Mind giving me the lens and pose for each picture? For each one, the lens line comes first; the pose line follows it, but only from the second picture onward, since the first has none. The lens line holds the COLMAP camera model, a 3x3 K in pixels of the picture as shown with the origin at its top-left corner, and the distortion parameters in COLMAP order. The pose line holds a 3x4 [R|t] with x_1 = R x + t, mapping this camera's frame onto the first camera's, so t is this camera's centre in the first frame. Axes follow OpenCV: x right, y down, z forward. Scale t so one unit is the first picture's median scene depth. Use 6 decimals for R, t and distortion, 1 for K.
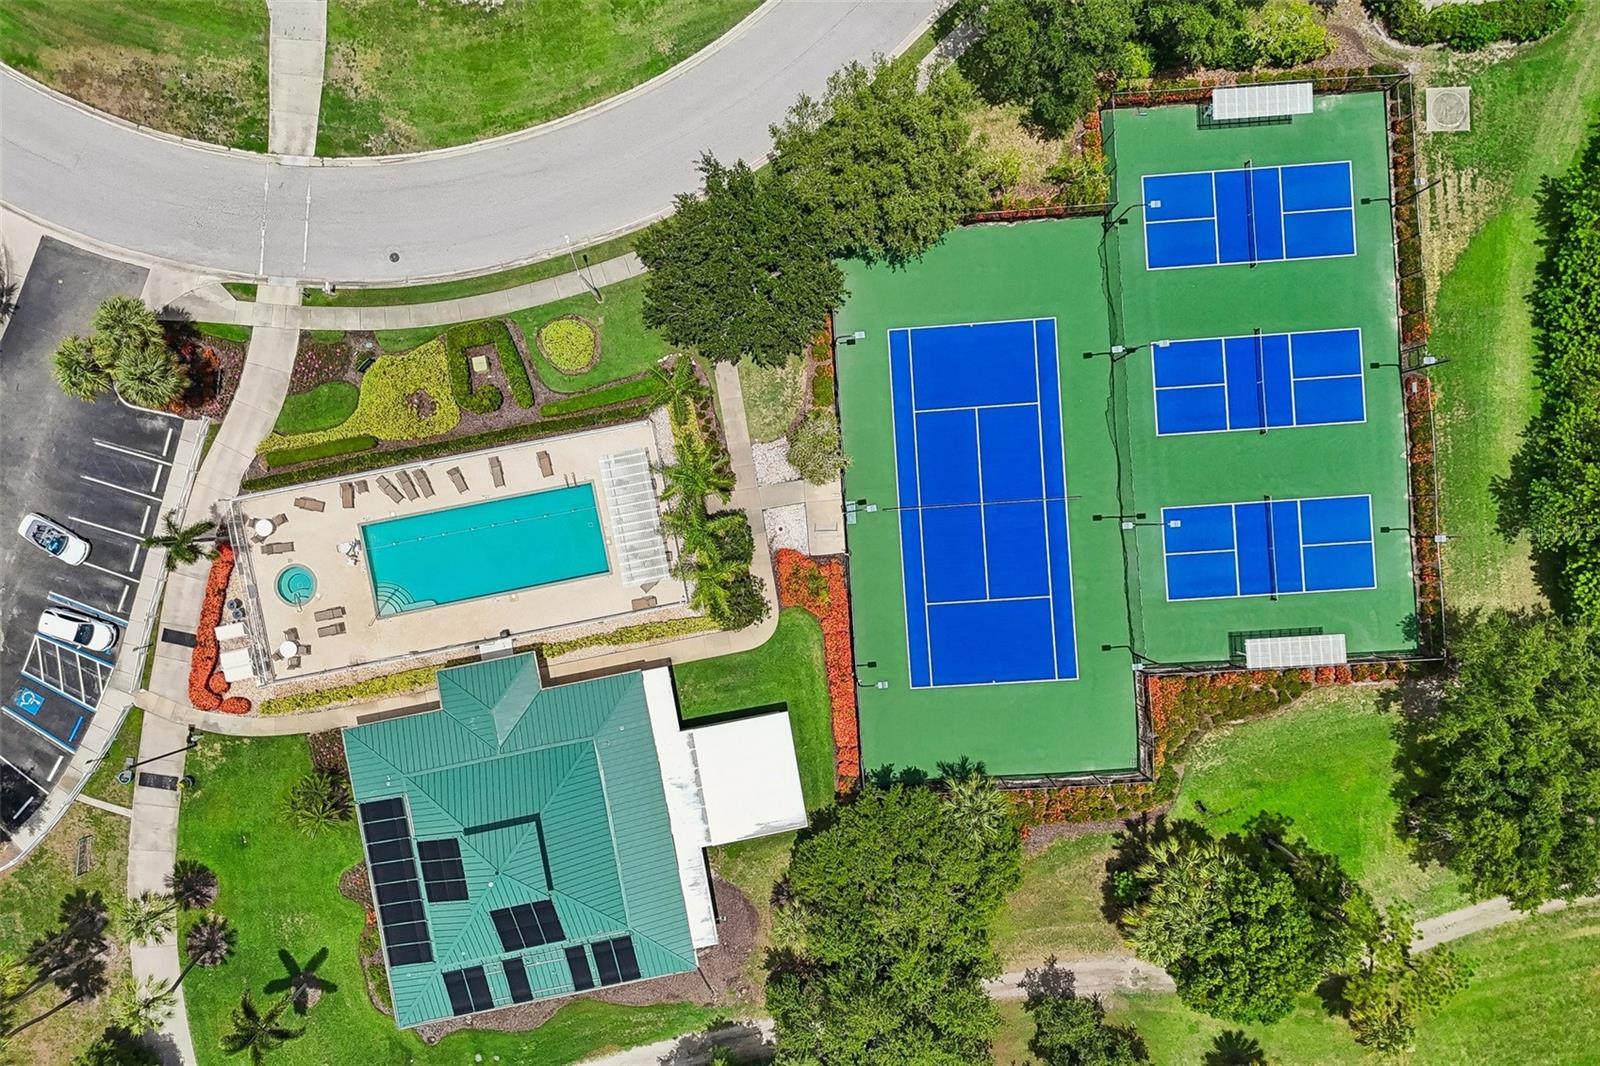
lens RADIAL K [[1167.2, 0, 800.0], [0, 1167.2, 533.0], [0, 0, 1]] dist [0.073132, -0.069393]
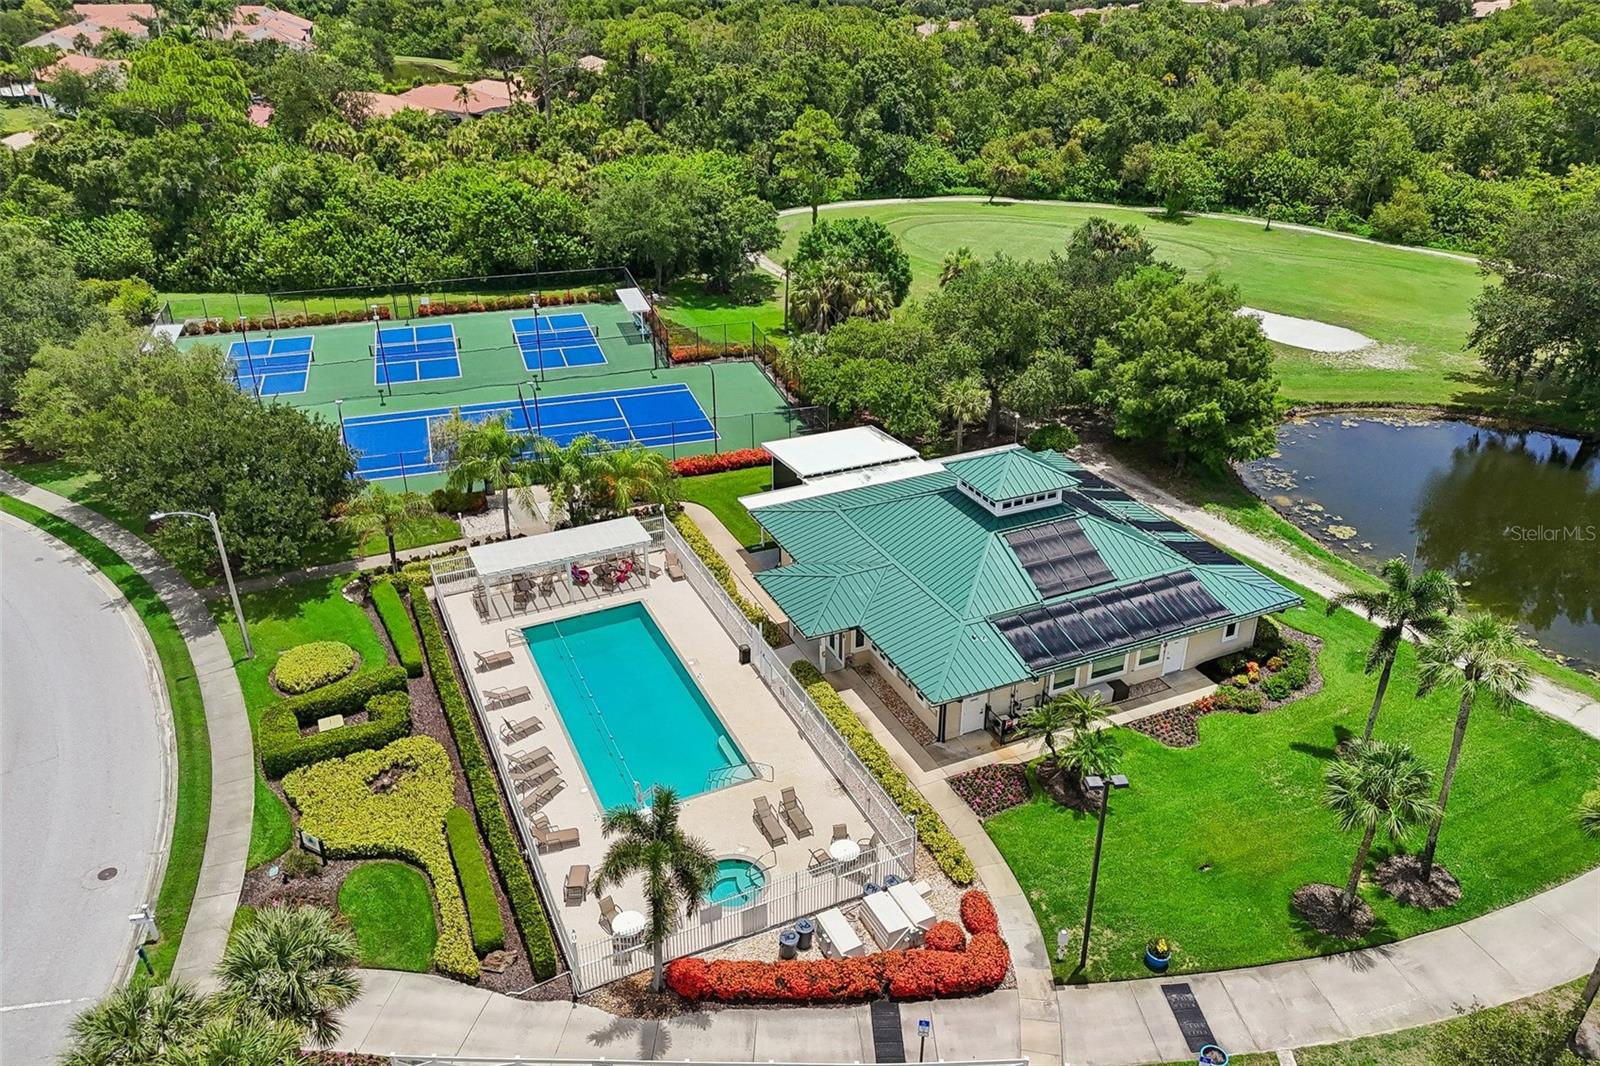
lens RADIAL K [[1167.2, 0, 800.0], [0, 1167.2, 533.0], [0, 0, 1]] dist [0.073132, -0.069393]
pose [[-0.237908, -0.448888, 0.861336, -0.828491], [0.971275, -0.105379, 0.213355, -0.023682], [-0.005006, 0.887353, 0.461064, 0.610657]]
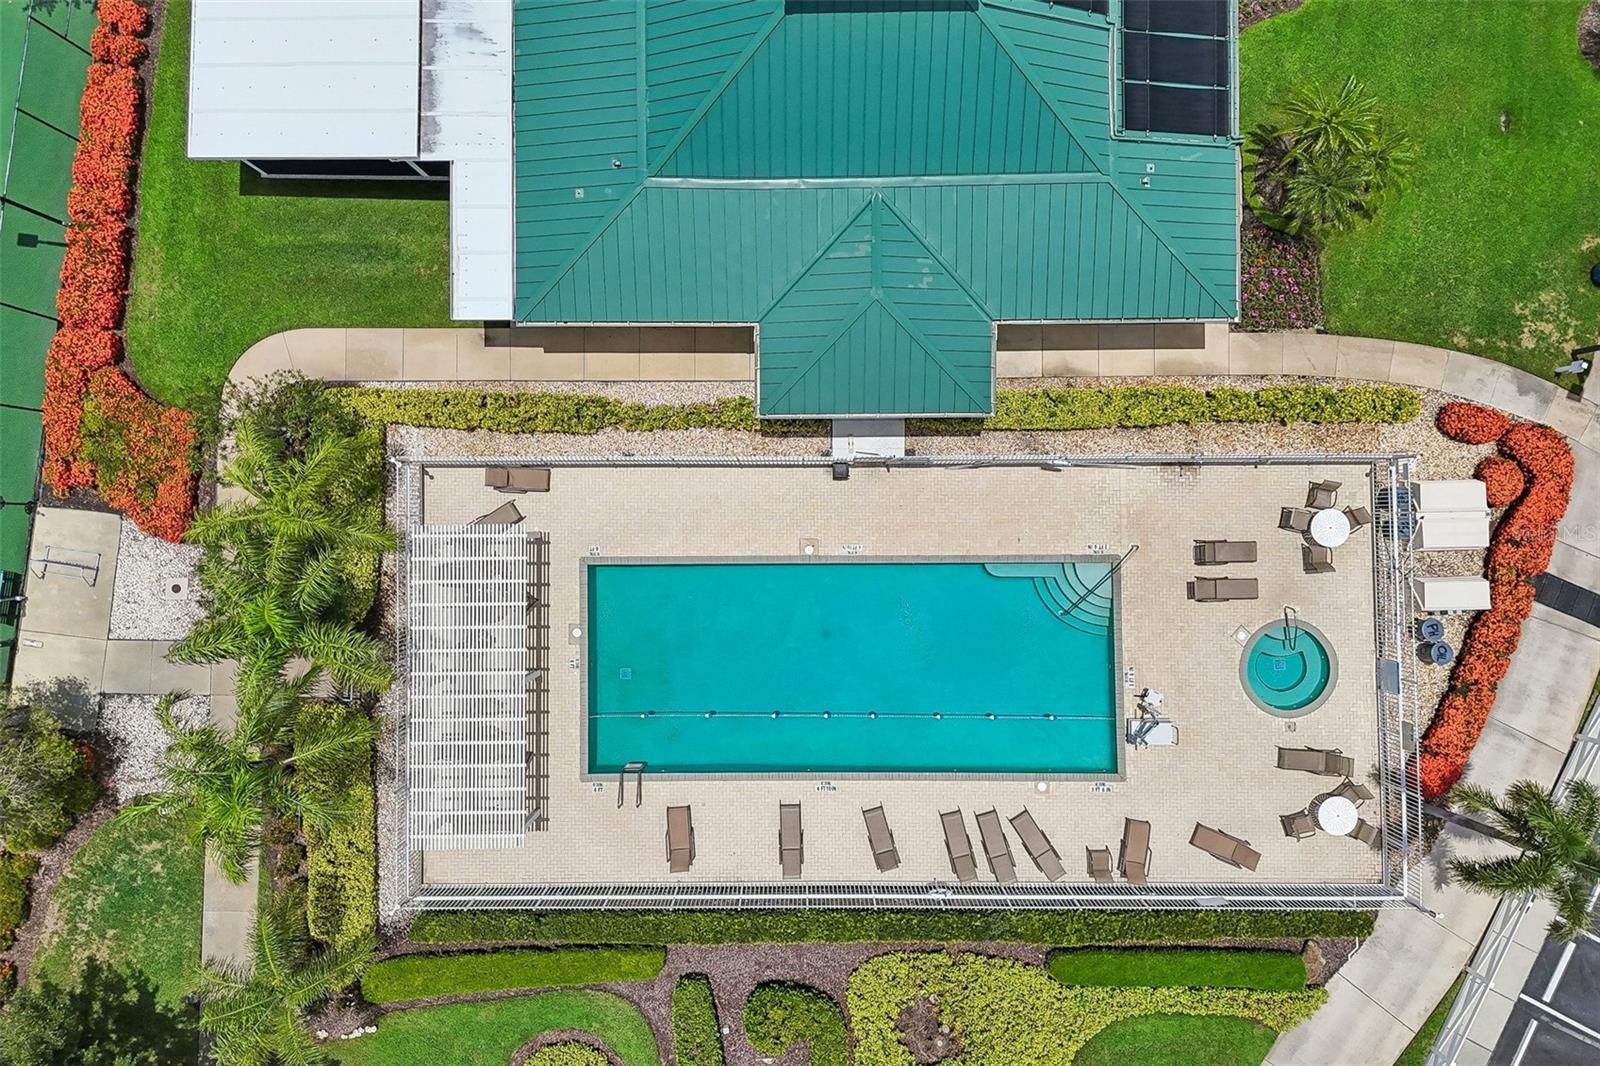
lens RADIAL K [[1188.5, 0, 799.5], [0, 1188.5, 499.1], [0, 0, 1]] dist [0.081344, -0.083887]
pose [[-0.982610, -0.185511, 0.007914, -0.241541], [0.185652, -0.982314, 0.024352, 0.061638], [0.003256, 0.025397, 0.999672, 0.553094]]
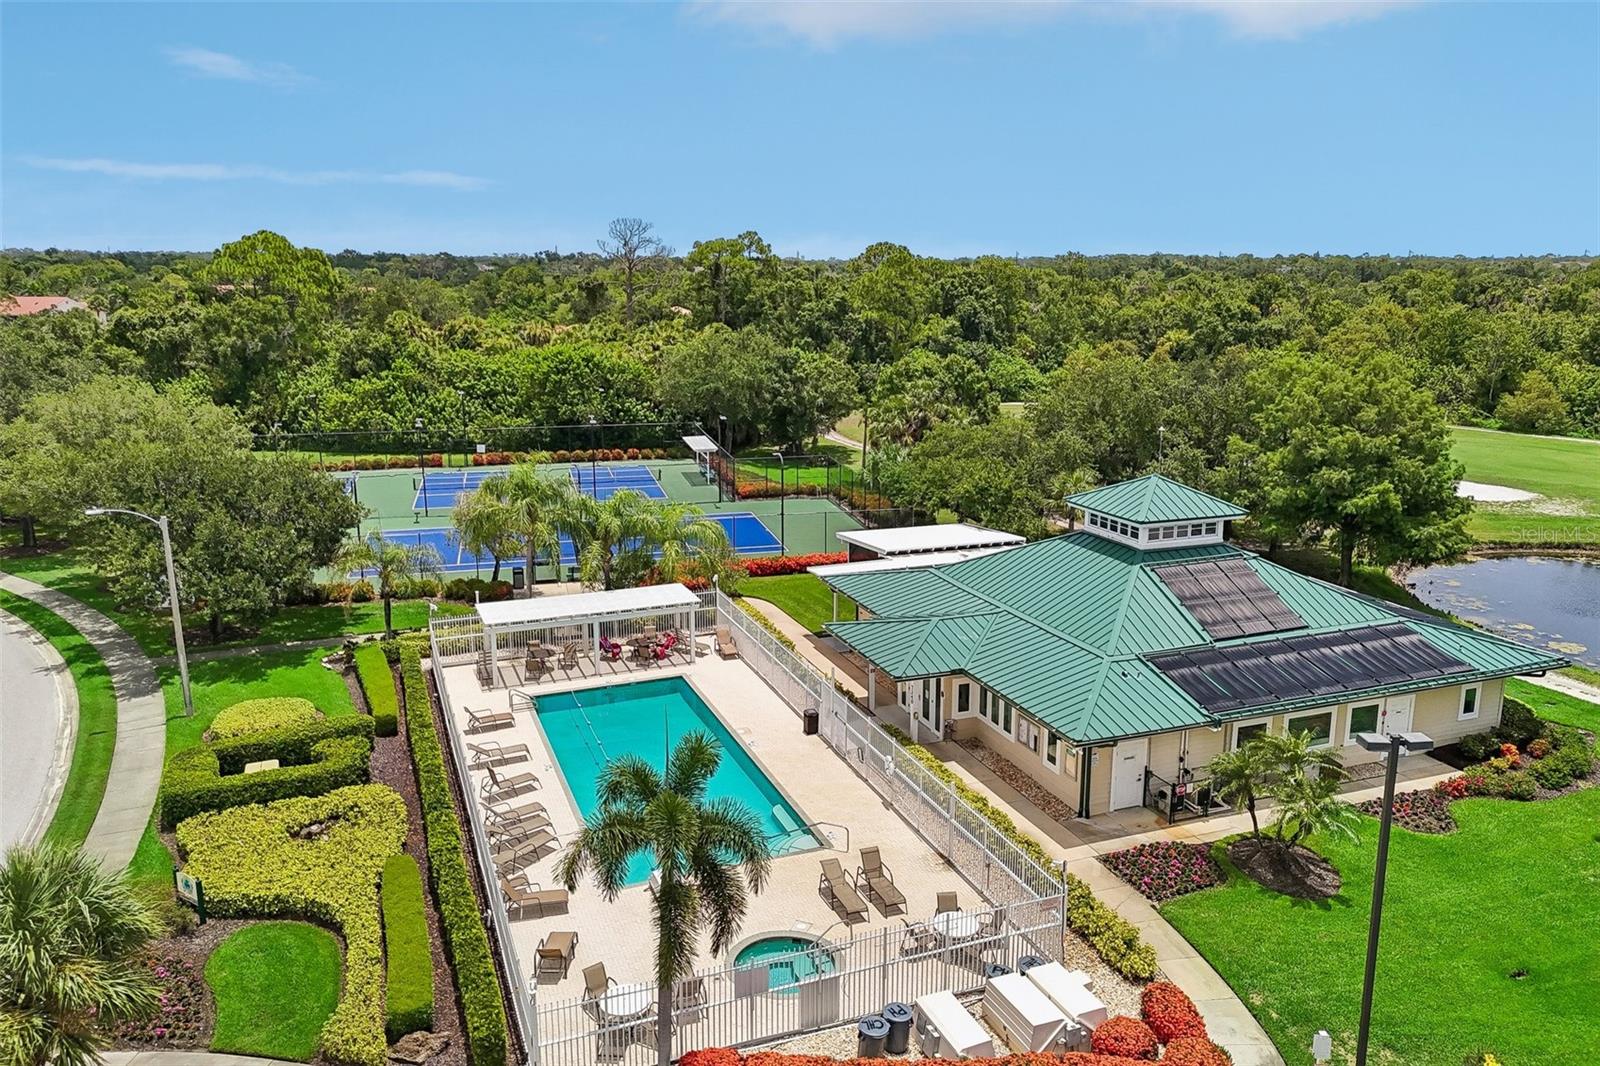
lens RADIAL K [[1167.2, 0, 800.0], [0, 1167.2, 533.0], [0, 0, 1]] dist [0.073132, -0.069393]
pose [[-0.176714, -0.219922, 0.959378, -0.745180], [0.984243, -0.033440, 0.173628, -0.009567], [-0.006103, 0.974944, 0.222366, 0.793918]]
